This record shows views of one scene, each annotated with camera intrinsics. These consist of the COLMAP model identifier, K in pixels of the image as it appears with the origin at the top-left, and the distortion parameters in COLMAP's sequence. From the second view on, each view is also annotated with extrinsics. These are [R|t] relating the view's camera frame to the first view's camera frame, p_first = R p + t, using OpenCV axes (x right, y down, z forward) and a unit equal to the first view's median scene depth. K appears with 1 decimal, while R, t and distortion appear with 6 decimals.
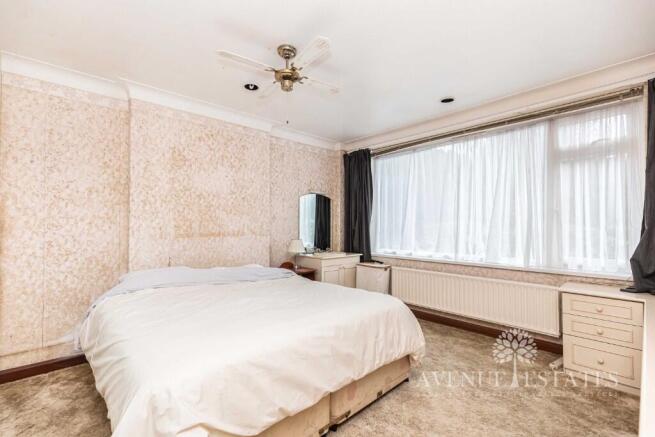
lens RADIAL K [[297.2, 0, 327.1], [0, 297.2, 221.0], [0, 0, 1]] dist [0.001268, -0.000218]
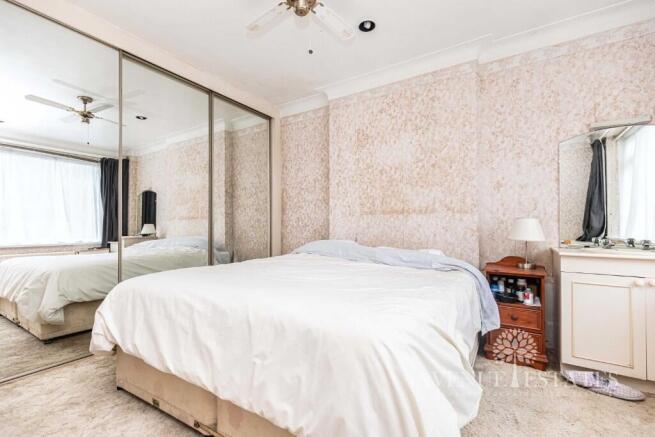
lens RADIAL K [[297.2, 0, 326.7], [0, 297.2, 222.0], [0, 0, 1]] dist [0.001268, -0.000218]
pose [[0.230599, -0.015446, -0.972926, 0.452060], [0.014411, 0.999819, -0.012457, 0.087249], [0.972942, -0.011148, 0.230779, 0.608523]]
